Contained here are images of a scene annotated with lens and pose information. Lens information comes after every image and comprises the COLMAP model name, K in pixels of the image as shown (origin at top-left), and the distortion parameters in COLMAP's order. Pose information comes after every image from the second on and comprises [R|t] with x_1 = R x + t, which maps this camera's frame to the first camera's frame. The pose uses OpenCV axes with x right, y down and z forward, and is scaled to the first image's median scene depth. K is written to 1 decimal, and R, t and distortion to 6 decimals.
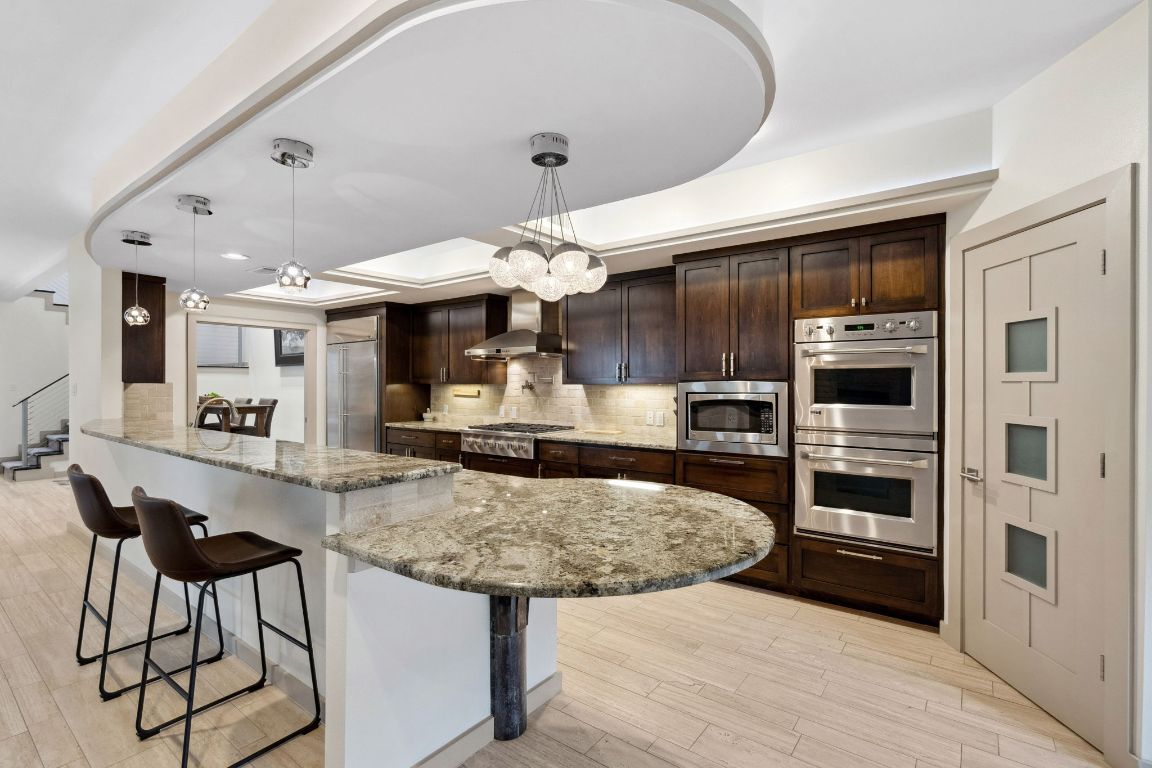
lens RADIAL K [[541.4, 0, 574.4], [0, 541.4, 382.3], [0, 0, 1]] dist [-0.001163, -0.000066]
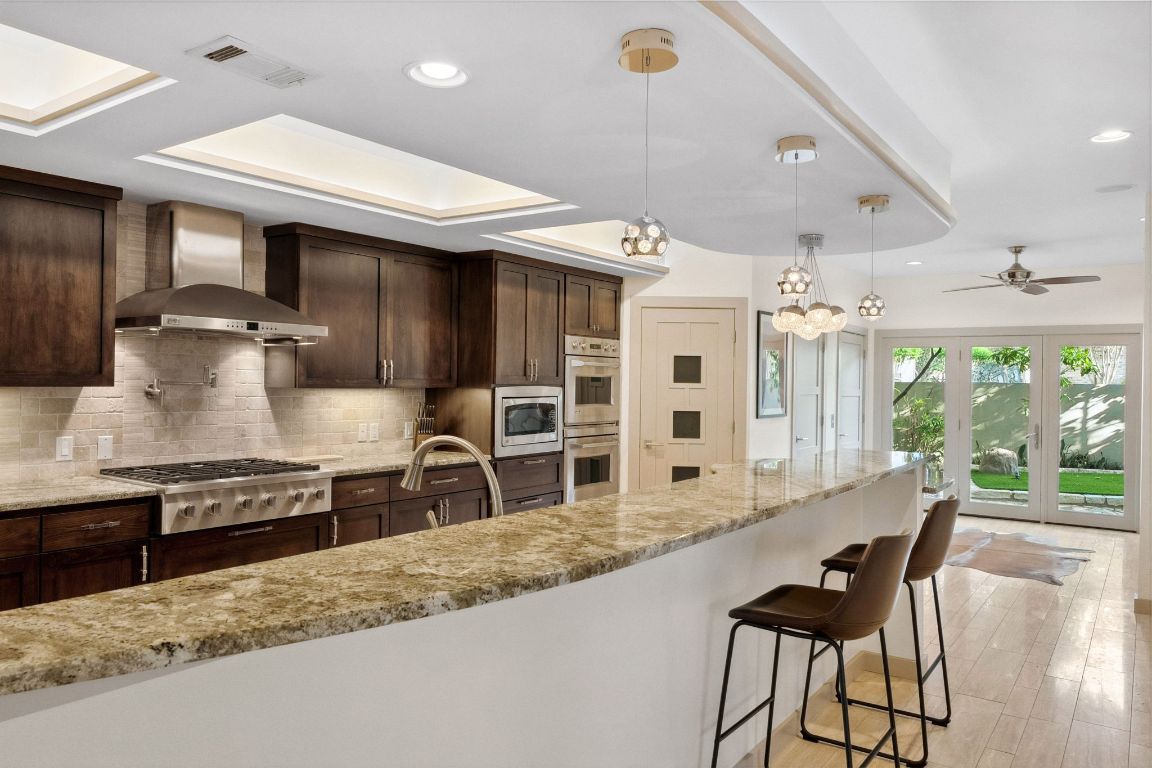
lens RADIAL K [[810.9, 0, 575.2], [0, 810.9, 385.8], [0, 0, 1]] dist [0.006046, 0.001058]
pose [[-0.037288, -0.004716, 0.999293, -1.366818], [-0.016564, 0.999854, 0.004101, -0.010706], [-0.999167, -0.016399, -0.037360, 1.027700]]
